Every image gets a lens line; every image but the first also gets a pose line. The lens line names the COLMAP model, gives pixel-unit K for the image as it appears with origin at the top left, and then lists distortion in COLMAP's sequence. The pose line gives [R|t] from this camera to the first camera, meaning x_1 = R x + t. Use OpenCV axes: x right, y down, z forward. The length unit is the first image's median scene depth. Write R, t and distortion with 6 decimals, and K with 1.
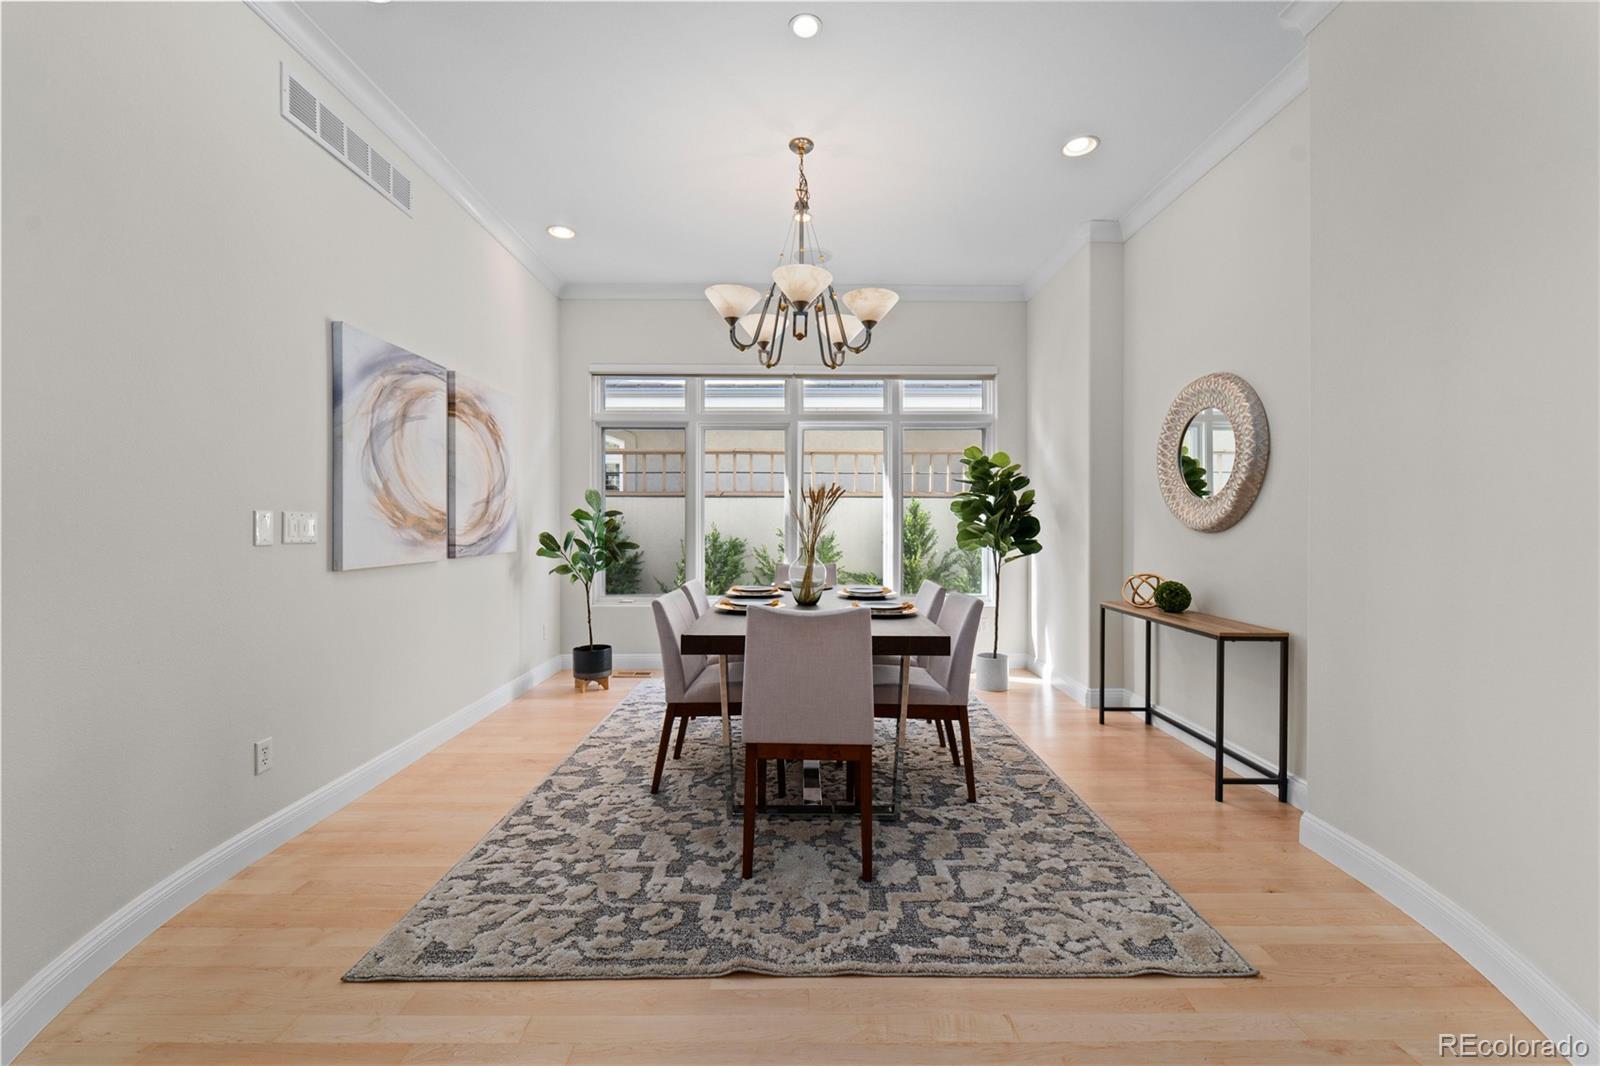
lens RADIAL K [[640.3, 0, 801.2], [0, 640.3, 528.3], [0, 0, 1]] dist [-0.000514, -0.000043]
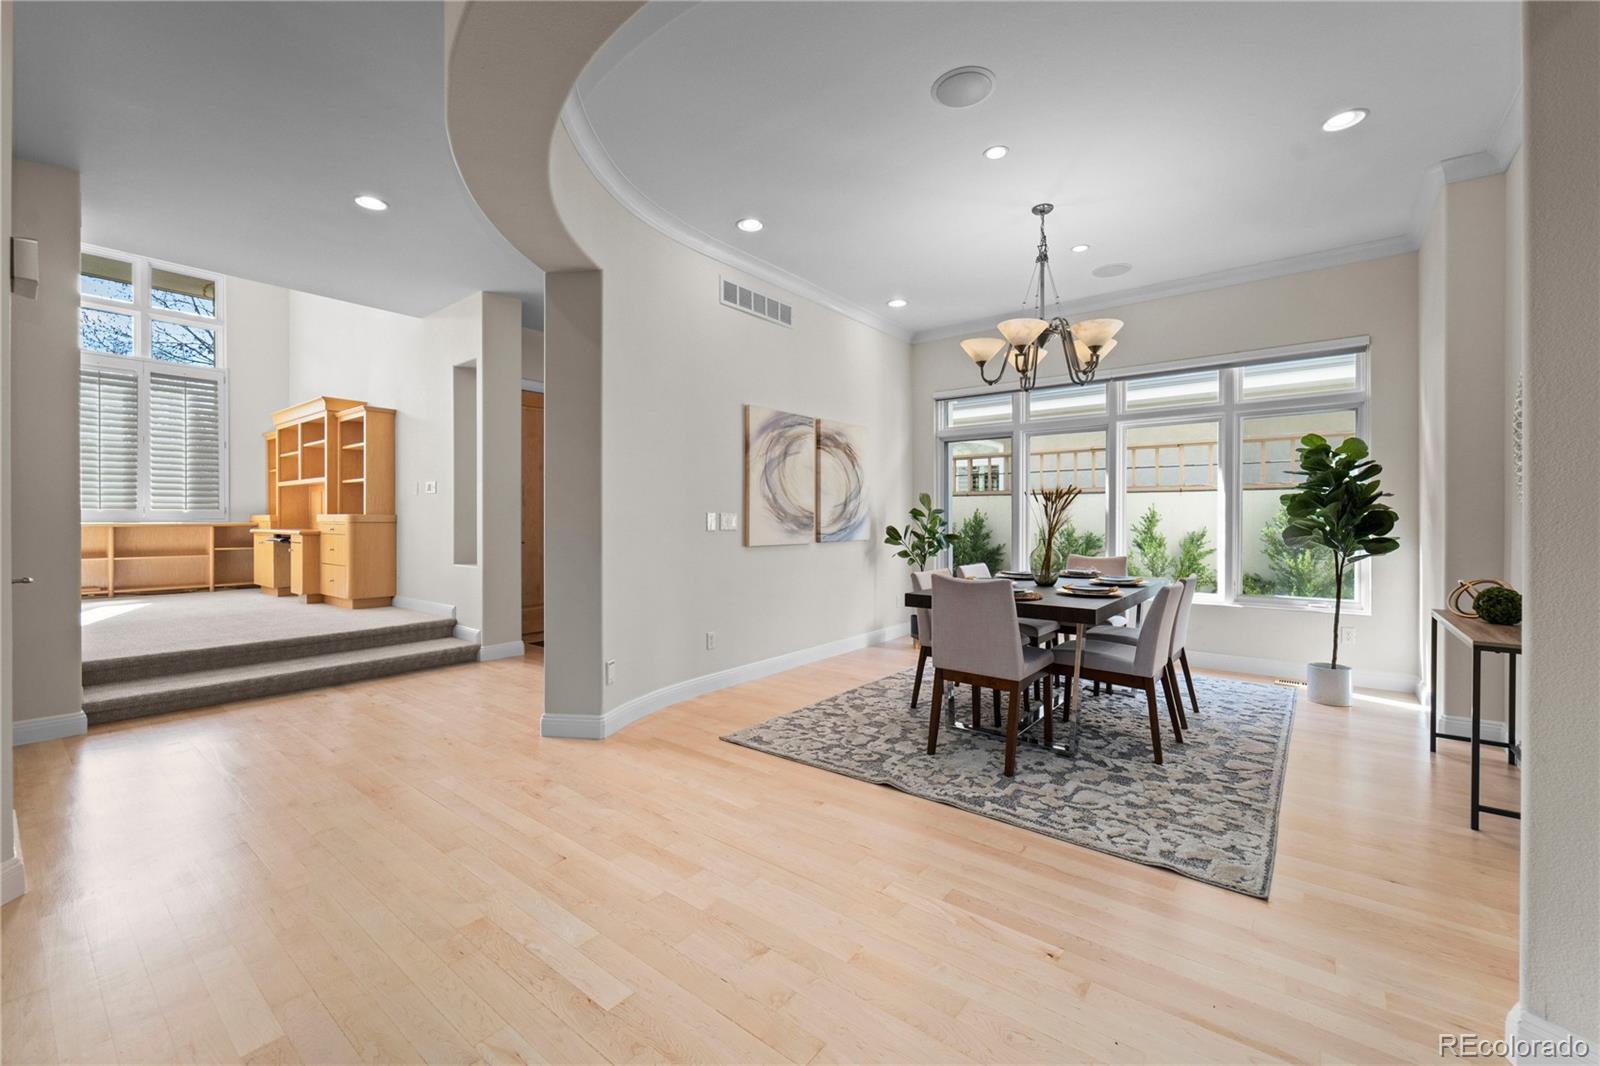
lens RADIAL K [[650.3, 0, 799.4], [0, 650.3, 522.9], [0, 0, 1]] dist [-0.000957, -0.000060]
pose [[0.781188, 0.002529, -0.624291, 0.499949], [-0.003587, 0.999993, -0.000438, 0.002079], [0.624286, 0.002581, 0.781192, -0.307296]]
